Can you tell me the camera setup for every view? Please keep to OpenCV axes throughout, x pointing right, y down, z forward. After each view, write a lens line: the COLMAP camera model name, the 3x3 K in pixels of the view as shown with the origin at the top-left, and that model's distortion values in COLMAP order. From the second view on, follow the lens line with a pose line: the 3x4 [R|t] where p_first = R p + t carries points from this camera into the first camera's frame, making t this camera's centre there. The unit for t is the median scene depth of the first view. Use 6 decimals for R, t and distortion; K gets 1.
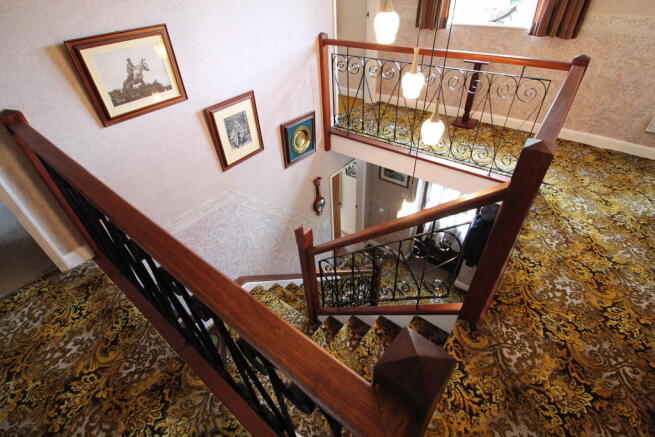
lens RADIAL K [[302.4, 0, 329.3], [0, 302.4, 216.9], [0, 0, 1]] dist [-0.020055, -0.003167]
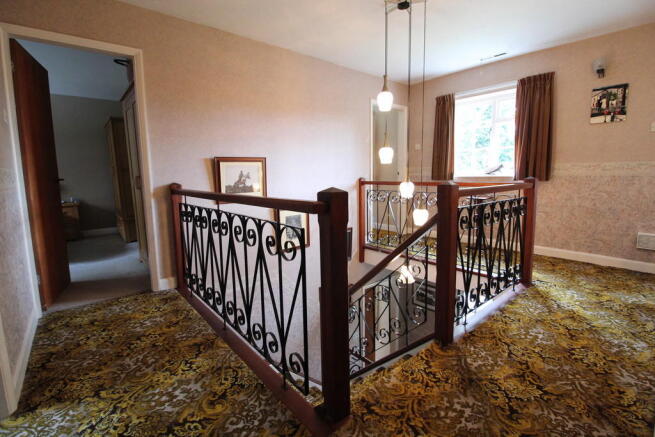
lens RADIAL K [[302.4, 0, 326.7], [0, 302.4, 216.3], [0, 0, 1]] dist [-0.020055, -0.003167]
pose [[0.976836, 0.052367, -0.207483, 0.202929], [-0.151194, 0.855048, -0.496017, 0.503082], [0.151433, 0.515897, 0.843160, -0.292794]]
